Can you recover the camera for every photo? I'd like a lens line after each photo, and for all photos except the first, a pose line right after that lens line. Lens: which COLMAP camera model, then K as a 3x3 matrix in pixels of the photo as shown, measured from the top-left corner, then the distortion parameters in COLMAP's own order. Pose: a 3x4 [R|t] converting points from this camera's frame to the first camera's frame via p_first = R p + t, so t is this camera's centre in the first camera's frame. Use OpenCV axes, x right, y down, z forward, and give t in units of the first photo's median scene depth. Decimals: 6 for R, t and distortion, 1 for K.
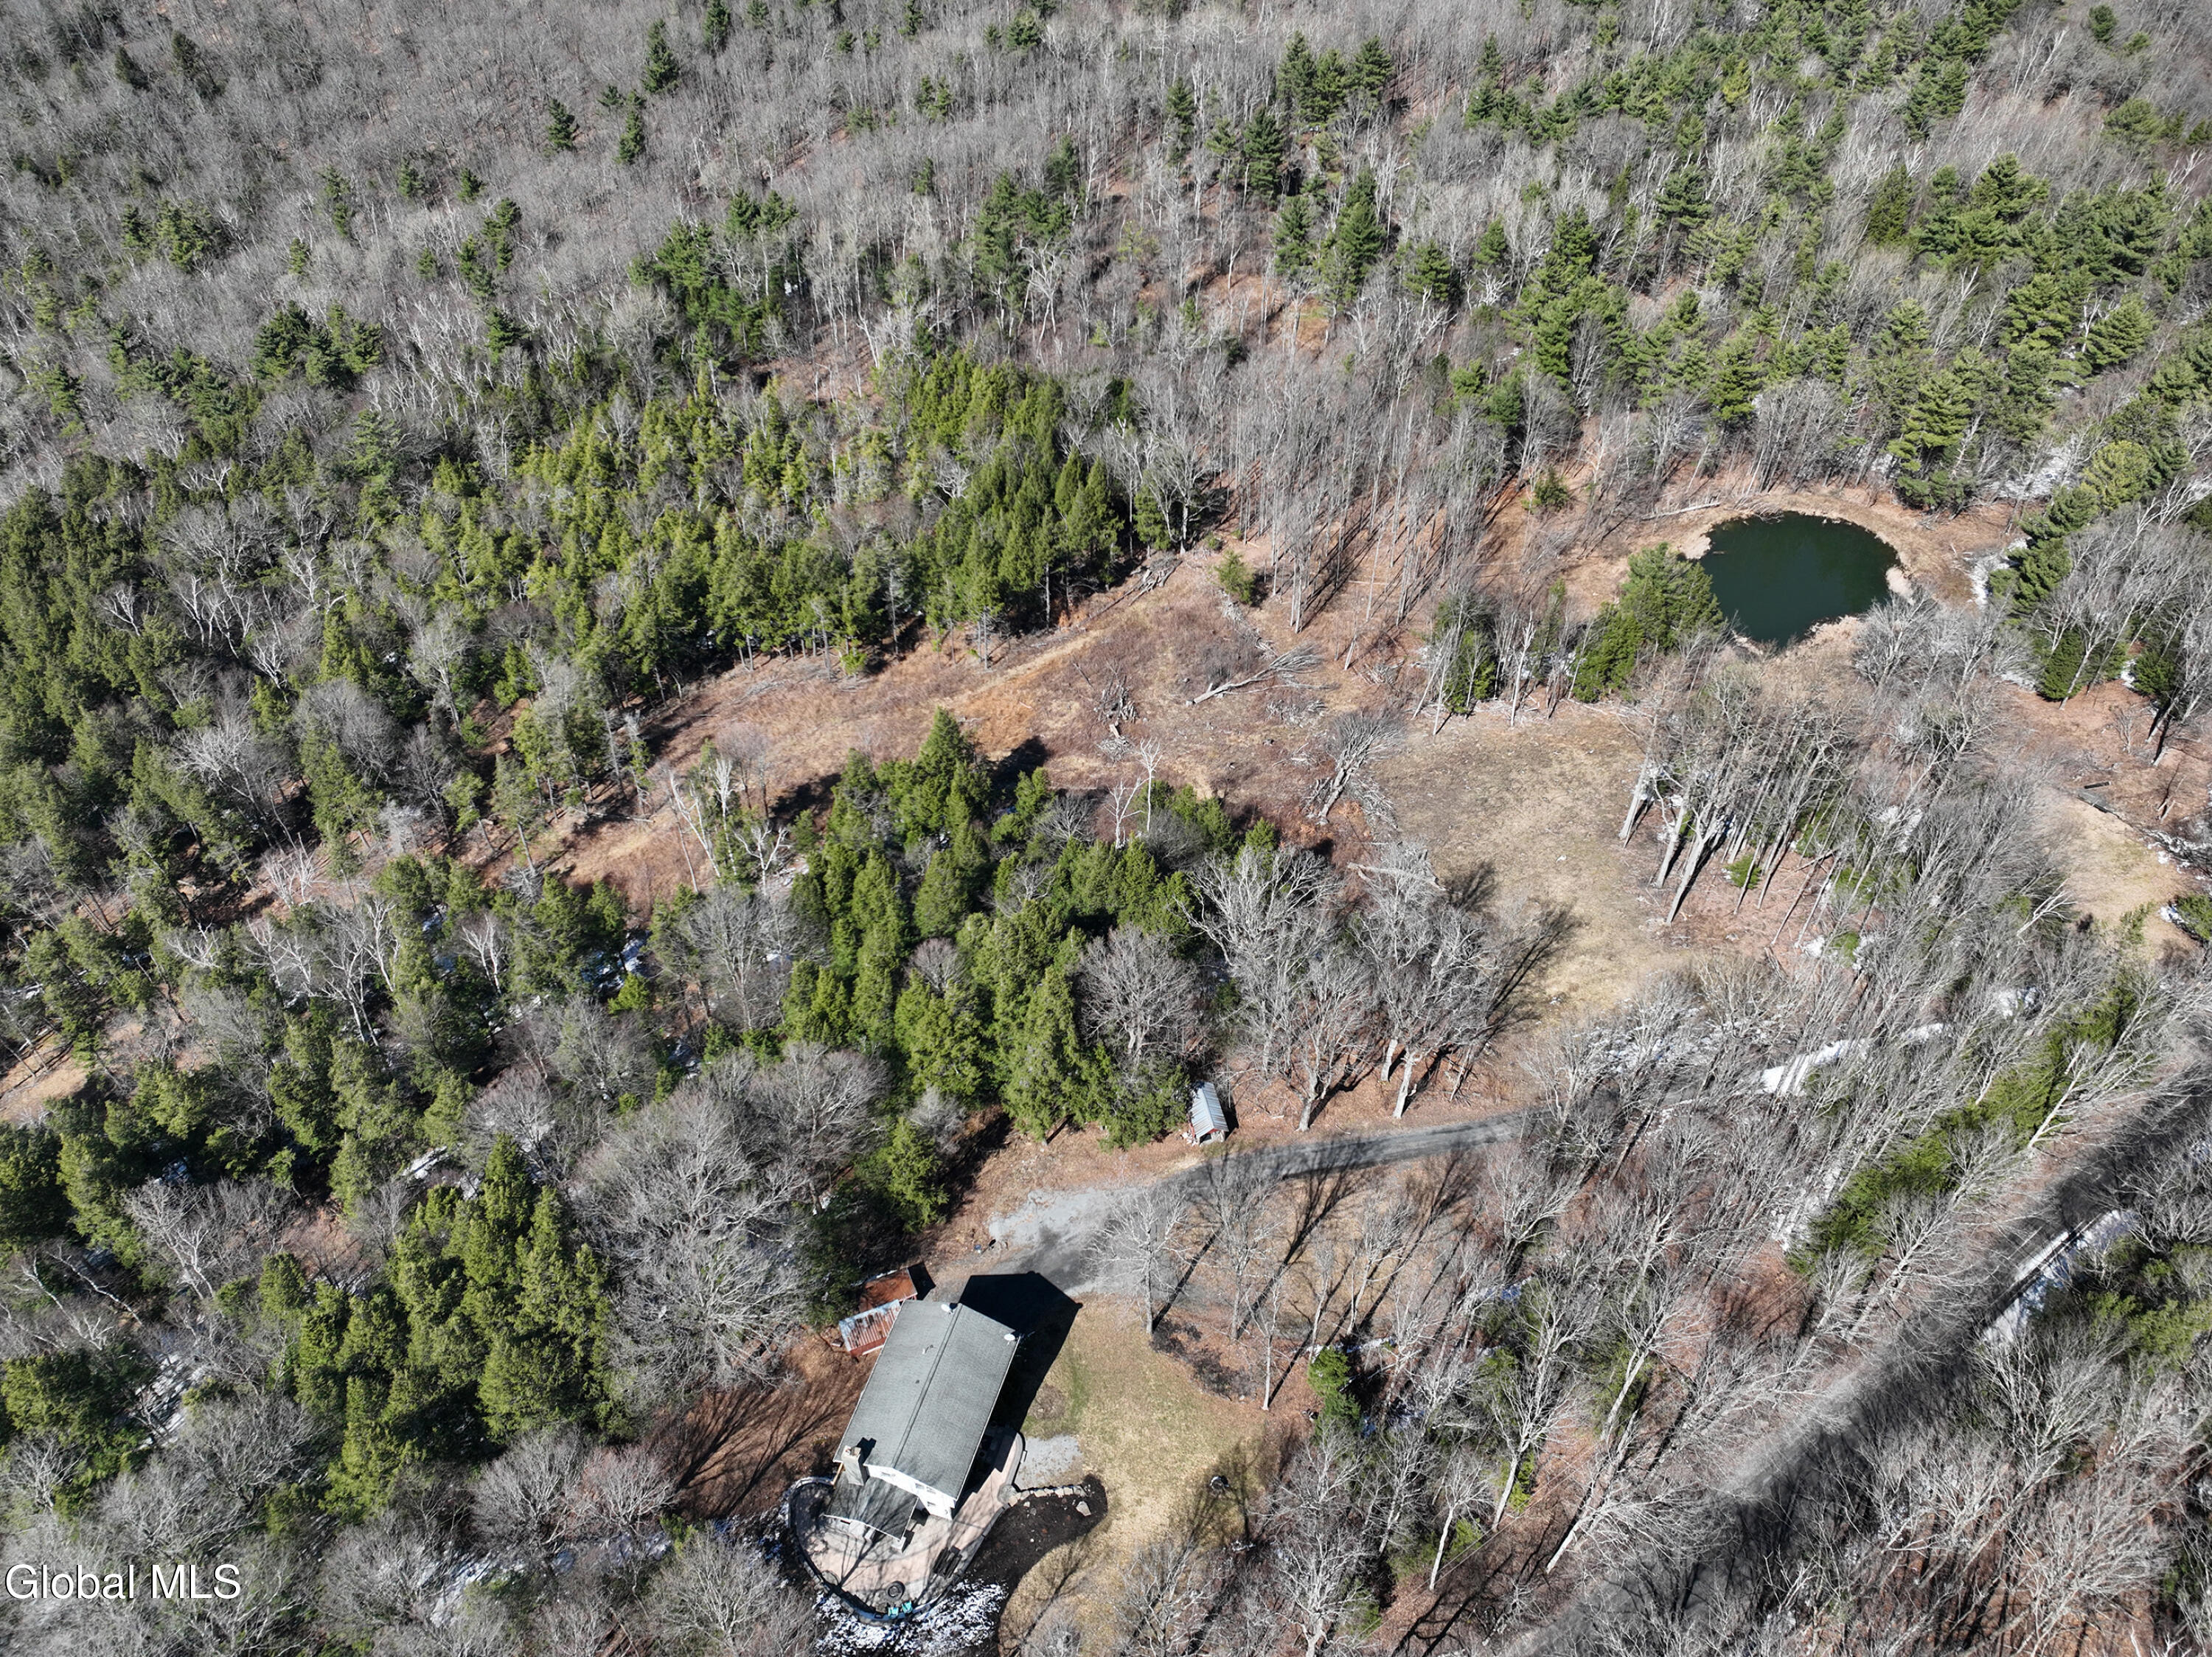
lens RADIAL K [[1679.1, 0, 1103.3], [0, 1679.1, 782.4], [0, 0, 1]] dist [0.012531, -0.001847]
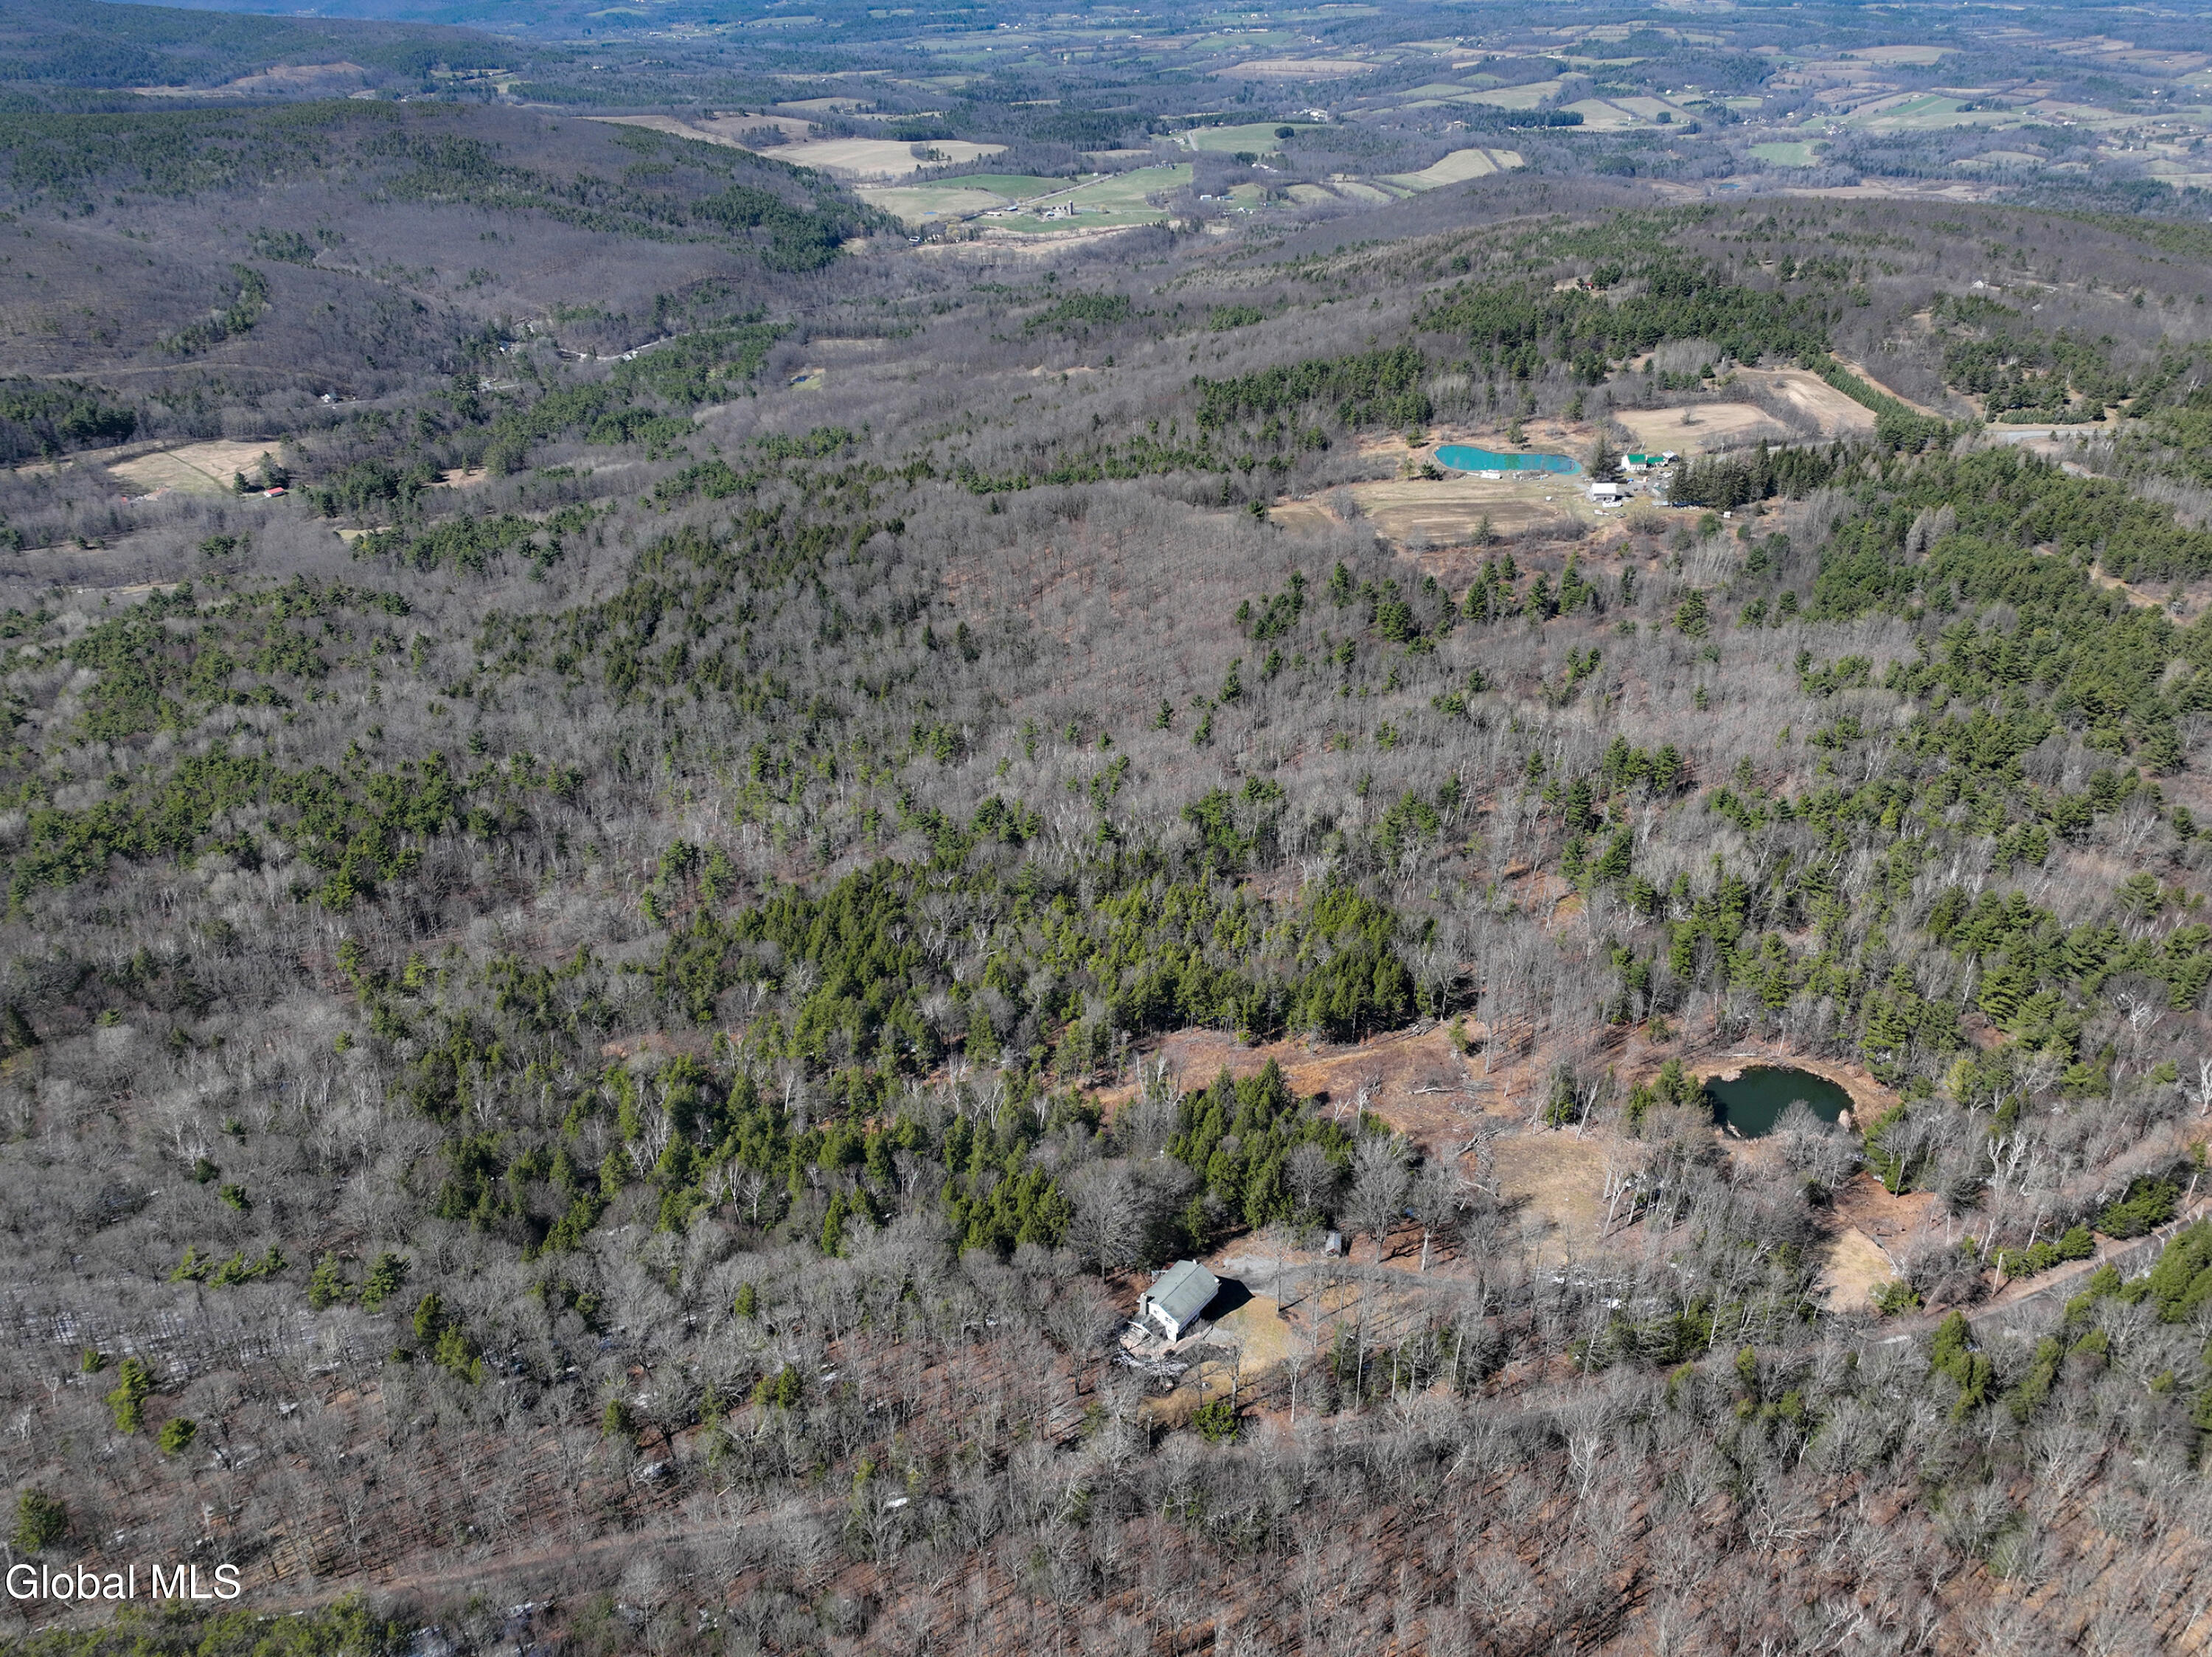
lens RADIAL K [[1679.1, 0, 1103.3], [0, 1679.1, 782.4], [0, 0, 1]] dist [0.012531, -0.001847]
pose [[0.936458, 0.161937, -0.311164, 0.211480], [-0.245861, 0.935716, -0.252960, 0.153026], [0.250197, 0.313389, 0.916072, -0.734343]]
